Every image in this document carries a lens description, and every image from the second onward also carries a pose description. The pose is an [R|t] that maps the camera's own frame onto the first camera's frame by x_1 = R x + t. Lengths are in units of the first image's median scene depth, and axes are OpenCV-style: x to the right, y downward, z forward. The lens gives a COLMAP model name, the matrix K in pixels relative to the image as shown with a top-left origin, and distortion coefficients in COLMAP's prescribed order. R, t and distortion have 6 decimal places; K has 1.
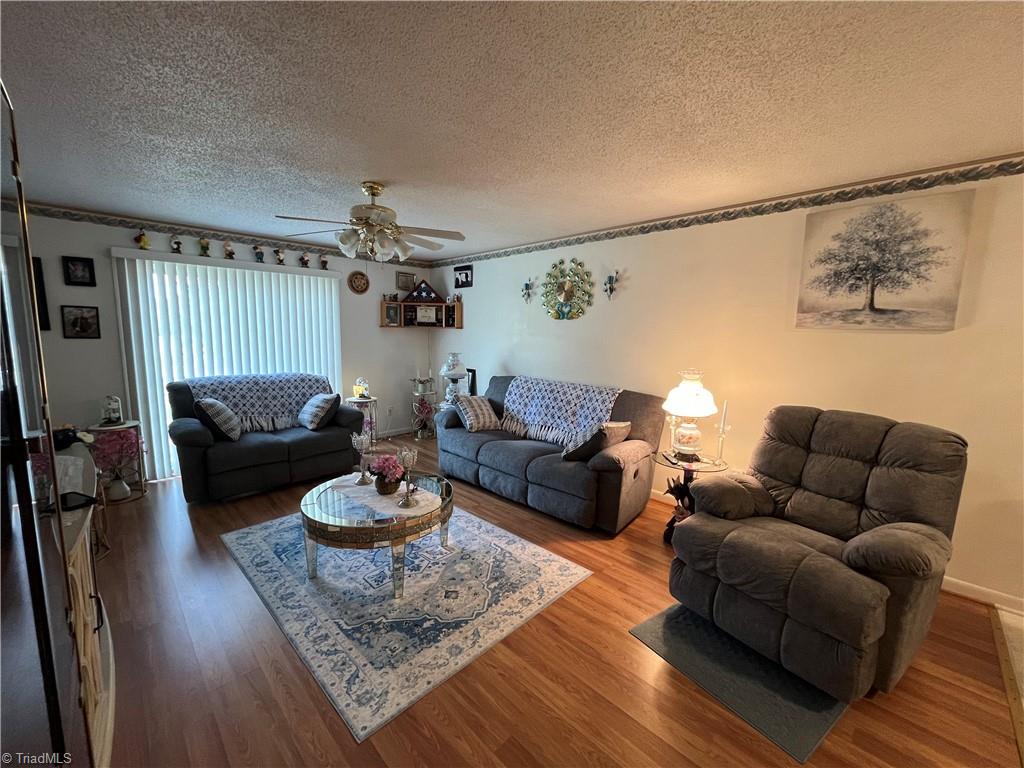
lens RADIAL K [[412.9, 0, 514.1], [0, 412.9, 388.9], [0, 0, 1]] dist [-0.003044, -0.000986]
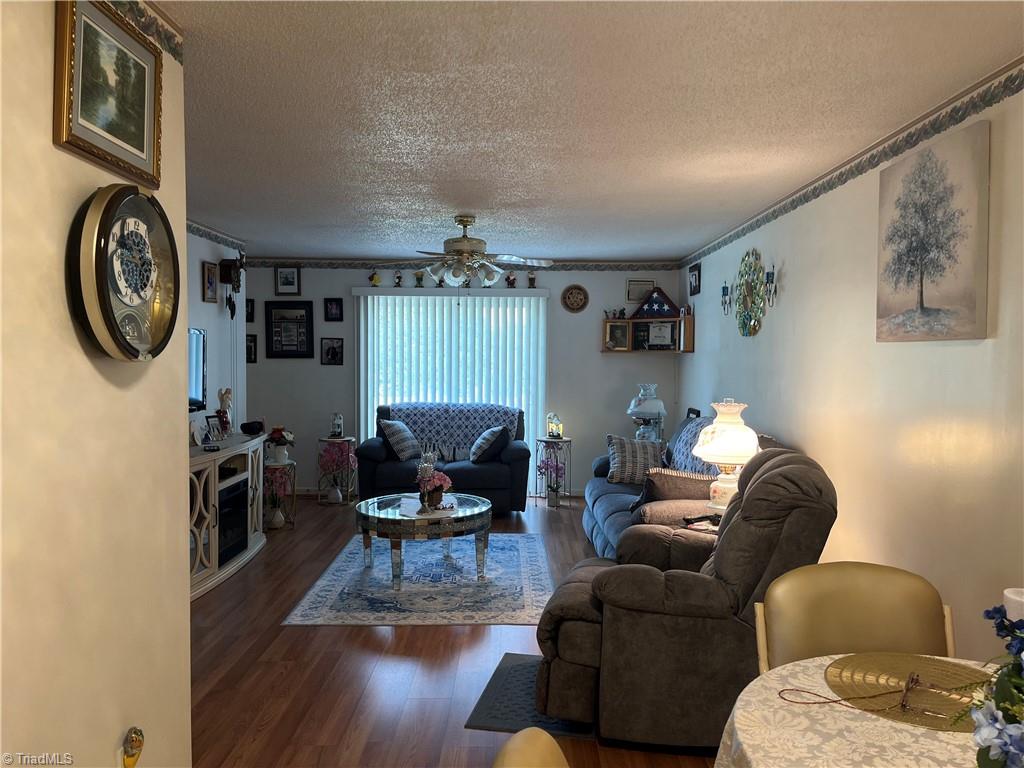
lens RADIAL K [[779.9, 0, 528.3], [0, 779.9, 396.8], [0, 0, 1]] dist [0.064585, -0.100560]
pose [[0.712306, 0.023638, -0.701471, 1.152259], [-0.090362, 0.994204, -0.058256, 0.061179], [0.696028, 0.104883, 0.710313, -0.251088]]
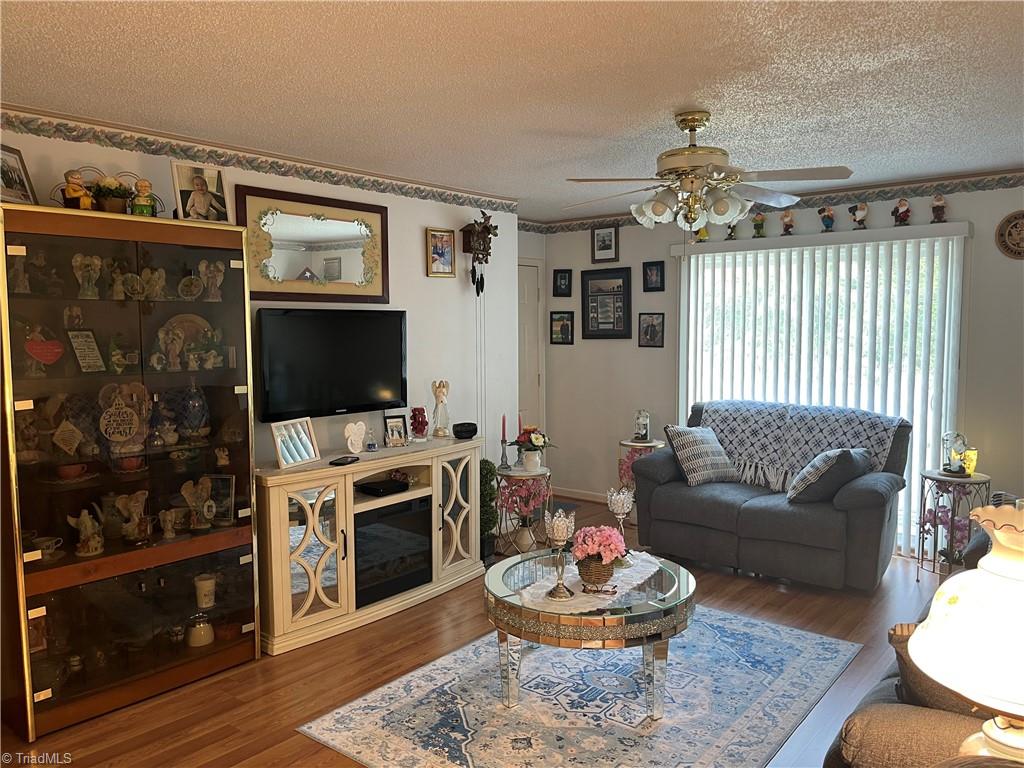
lens RADIAL K [[779.9, 0, 520.5], [0, 779.9, 391.6], [0, 0, 1]] dist [0.064585, -0.100560]
pose [[0.098807, 0.067213, -0.992834, 0.845152], [-0.128448, 0.990231, 0.054254, -0.098197], [0.986782, 0.122167, 0.106475, 0.640873]]
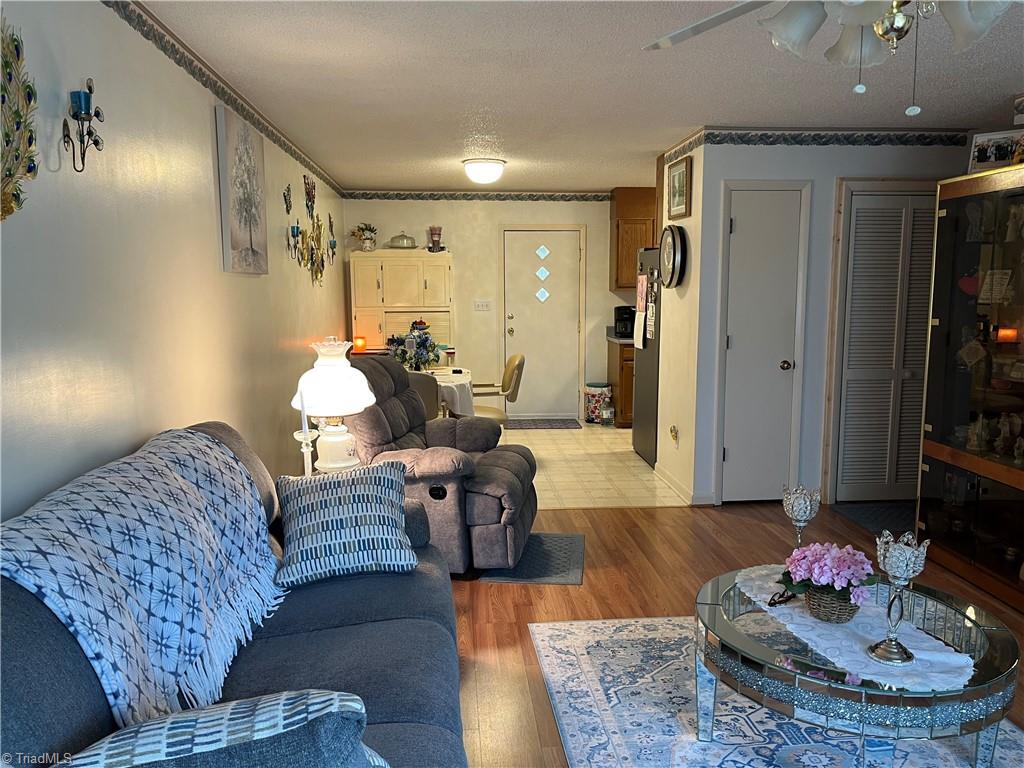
lens RADIAL K [[779.9, 0, 516.5], [0, 779.9, 385.5], [0, 0, 1]] dist [0.064585, -0.100560]
pose [[-0.762723, -0.102064, 0.638620, -0.533599], [0.075028, 0.966836, 0.244127, -0.240239], [-0.642358, 0.234116, -0.729771, 1.679555]]
